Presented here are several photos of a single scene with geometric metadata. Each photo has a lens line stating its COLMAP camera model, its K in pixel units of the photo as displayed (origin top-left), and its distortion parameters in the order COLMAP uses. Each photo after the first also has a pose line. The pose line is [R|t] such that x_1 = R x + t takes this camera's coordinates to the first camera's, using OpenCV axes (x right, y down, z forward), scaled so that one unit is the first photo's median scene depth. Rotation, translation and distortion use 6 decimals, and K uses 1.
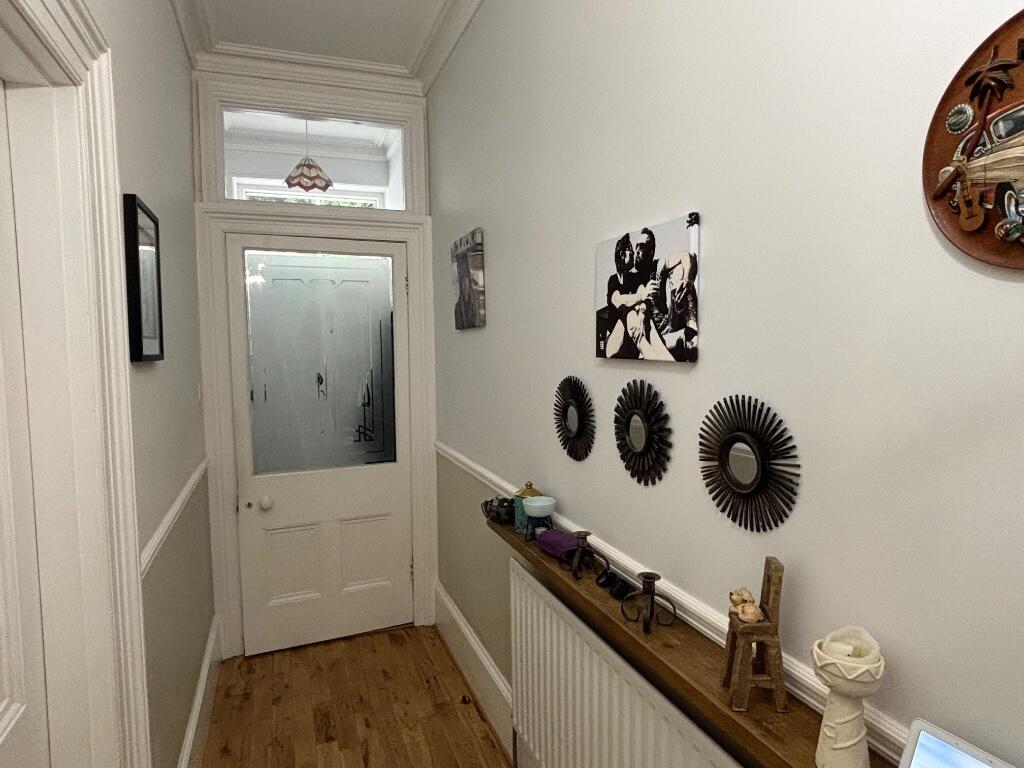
lens RADIAL K [[623.2, 0, 516.3], [0, 623.2, 385.5], [0, 0, 1]] dist [-0.000388, -0.000219]
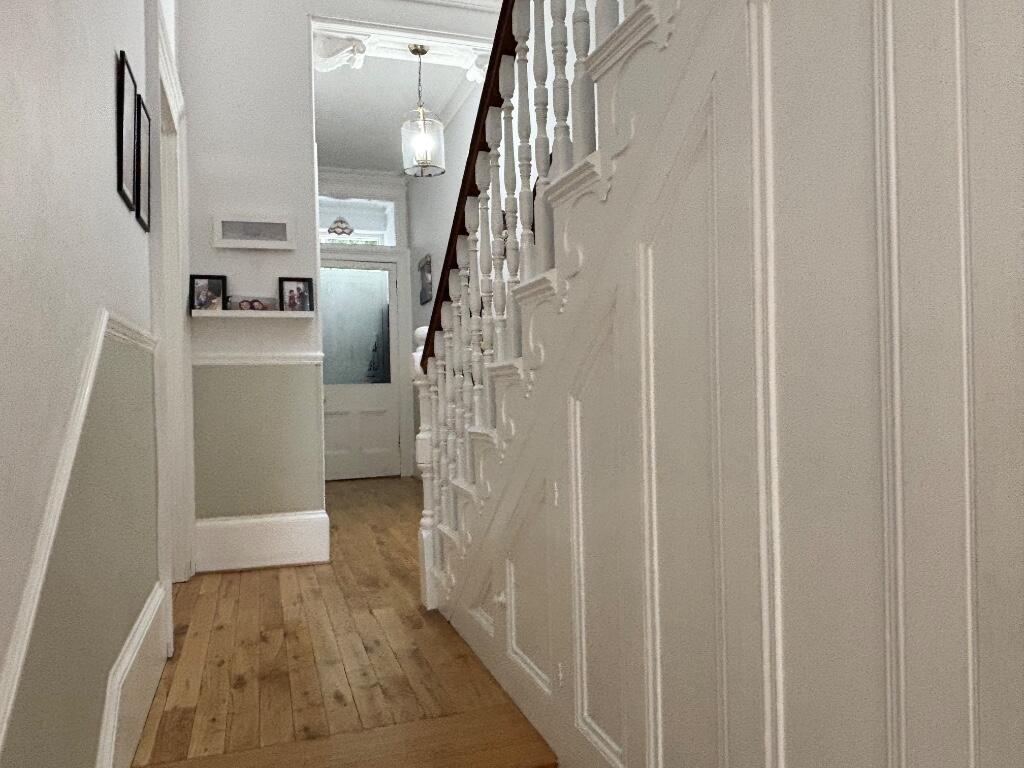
lens RADIAL K [[723.6, 0, 508.7], [0, 723.6, 383.9], [0, 0, 1]] dist [0.026542, -0.036244]
pose [[0.999455, -0.013024, -0.030323, 0.194676], [0.010734, 0.997164, -0.074484, 0.260758], [0.031207, 0.074118, 0.996761, -0.987765]]
